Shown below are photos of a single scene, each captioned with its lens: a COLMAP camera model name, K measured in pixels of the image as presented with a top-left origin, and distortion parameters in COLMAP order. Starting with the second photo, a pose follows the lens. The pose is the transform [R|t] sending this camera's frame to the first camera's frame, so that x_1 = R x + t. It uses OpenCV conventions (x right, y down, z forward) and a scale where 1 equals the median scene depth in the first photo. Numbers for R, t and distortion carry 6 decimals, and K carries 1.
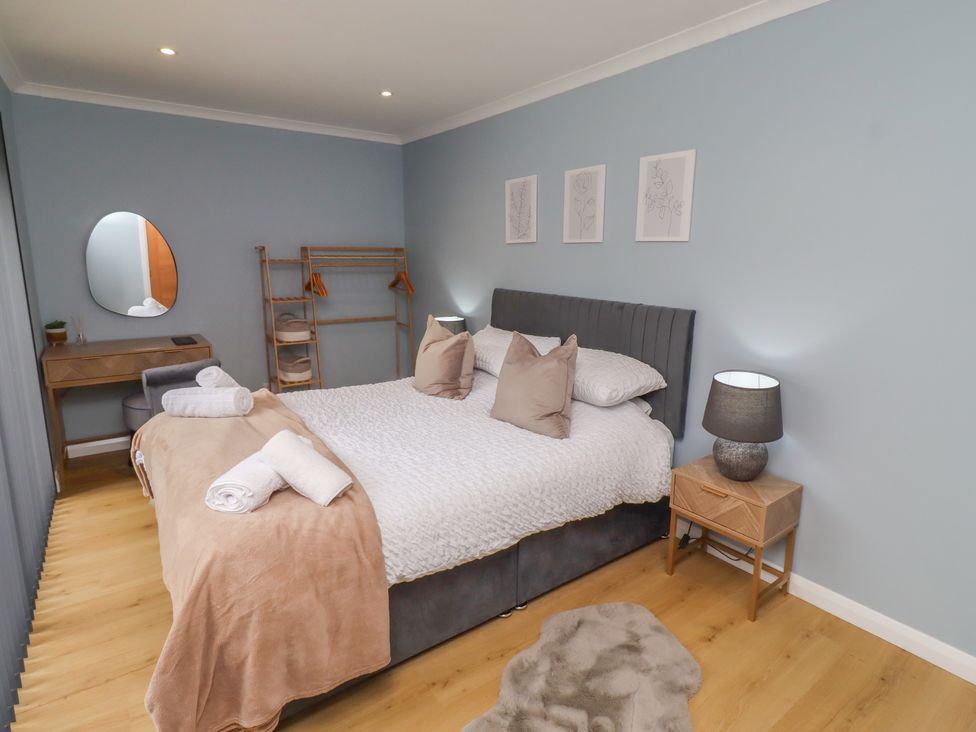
lens RADIAL K [[483.9, 0, 483.9], [0, 483.9, 333.7], [0, 0, 1]] dist [-0.052888, 0.000124]
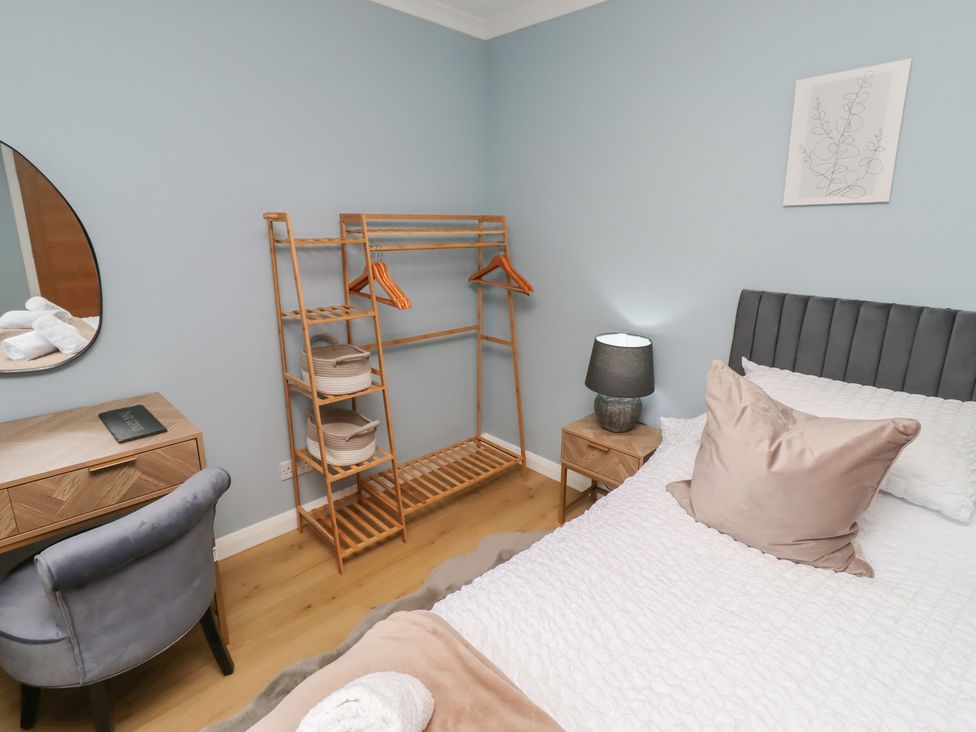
lens RADIAL K [[518.2, 0, 495.0], [0, 518.2, 351.6], [0, 0, 1]] dist [-0.000205, 0.000328]
pose [[0.994479, -0.033371, 0.099483, -0.280610], [0.025715, 0.996678, 0.077280, -0.069855], [-0.101731, -0.074295, 0.992034, 0.399982]]
